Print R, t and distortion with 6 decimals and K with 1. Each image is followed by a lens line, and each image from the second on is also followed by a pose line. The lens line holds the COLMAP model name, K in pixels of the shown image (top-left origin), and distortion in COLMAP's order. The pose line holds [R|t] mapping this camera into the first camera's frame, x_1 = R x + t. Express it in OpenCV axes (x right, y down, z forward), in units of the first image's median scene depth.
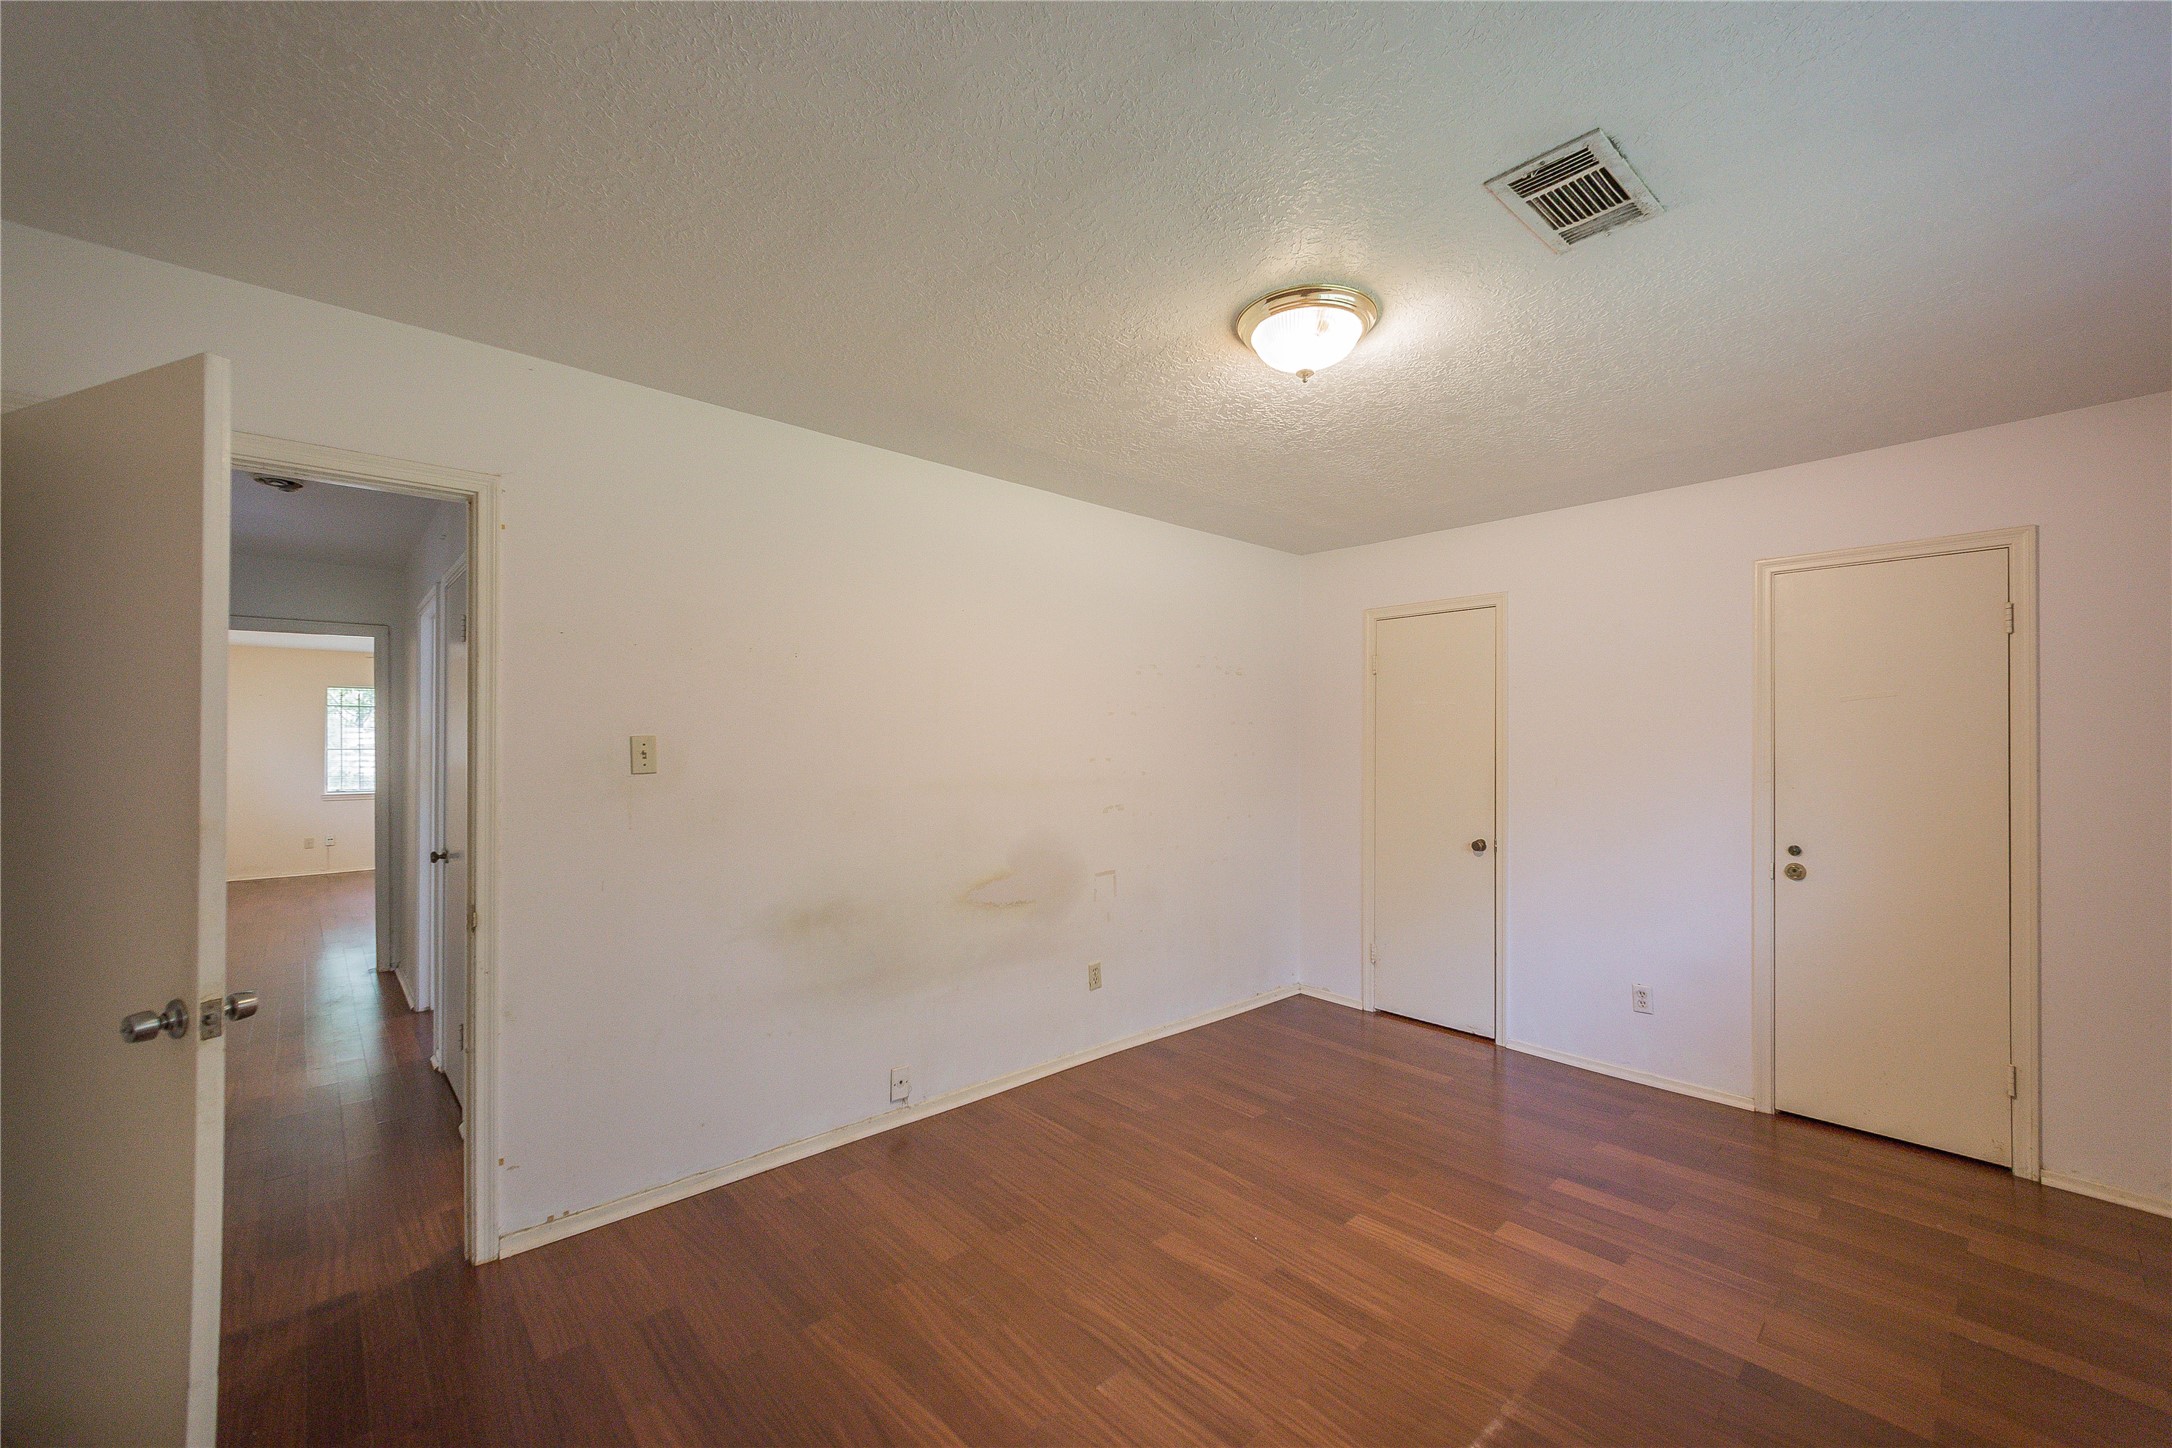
lens RADIAL K [[841.2, 0, 1091.1], [0, 841.2, 718.8], [0, 0, 1]] dist [0.000674, 0.000105]
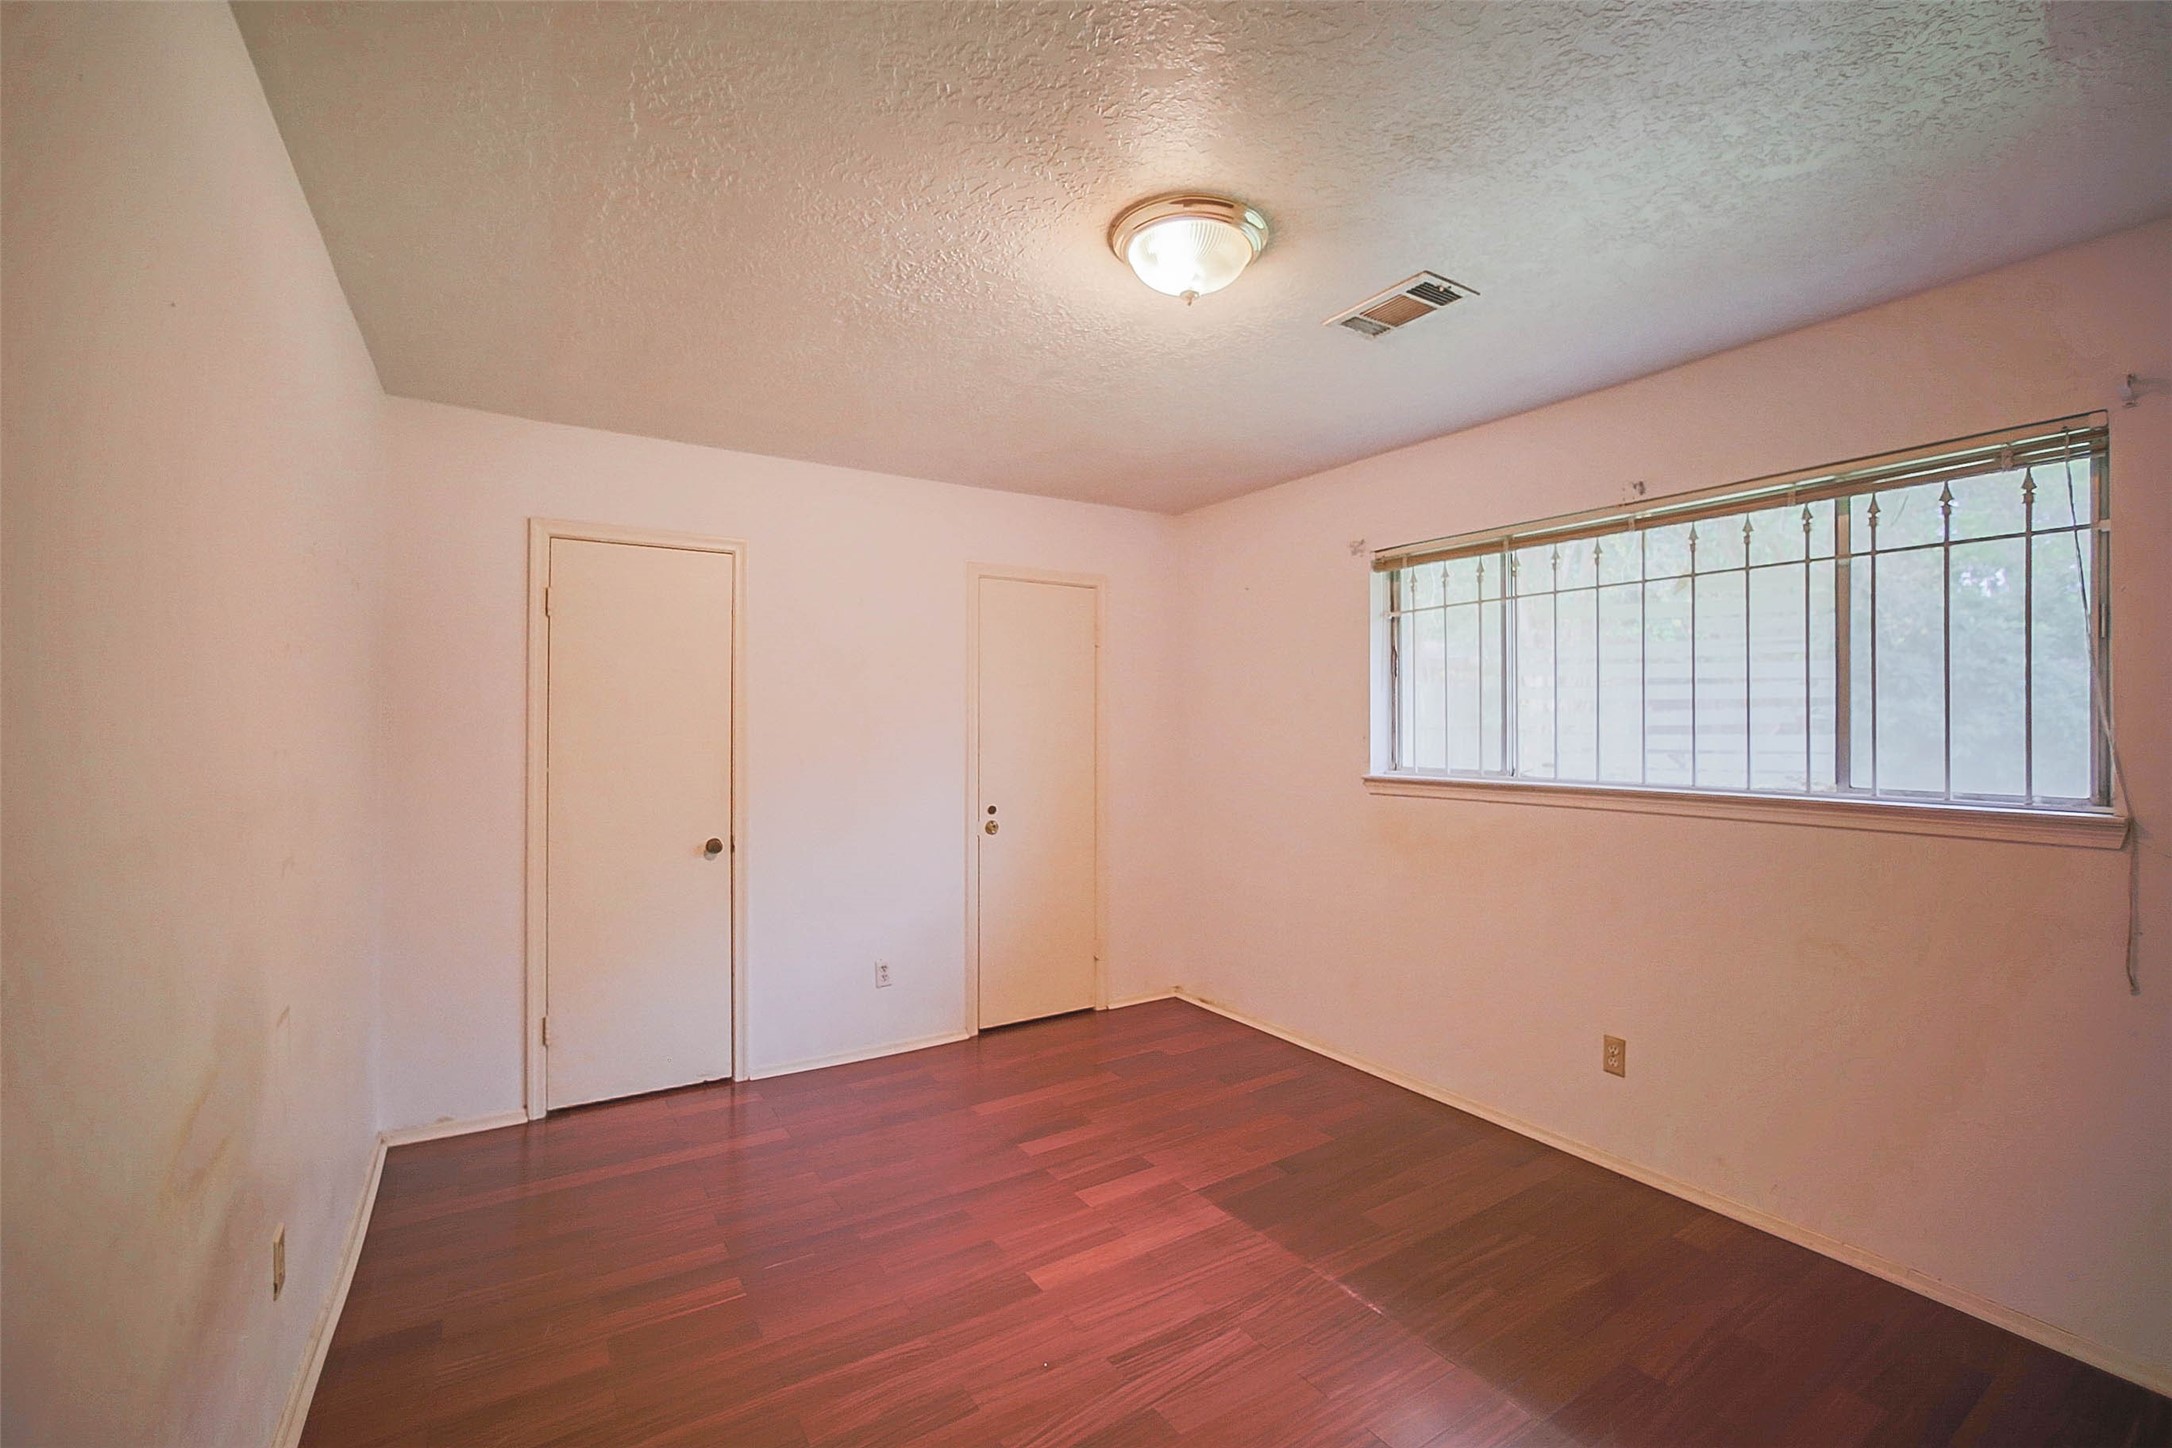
lens RADIAL K [[965.7, 0, 1086.0], [0, 965.7, 724.0], [0, 0, 1]] dist [-0.030583, 0.000067]
pose [[0.150993, 0.003926, 0.988527, -0.508985], [-0.027930, 0.999610, 0.000296, 0.029392], [-0.988140, -0.027654, 0.151044, 0.663559]]
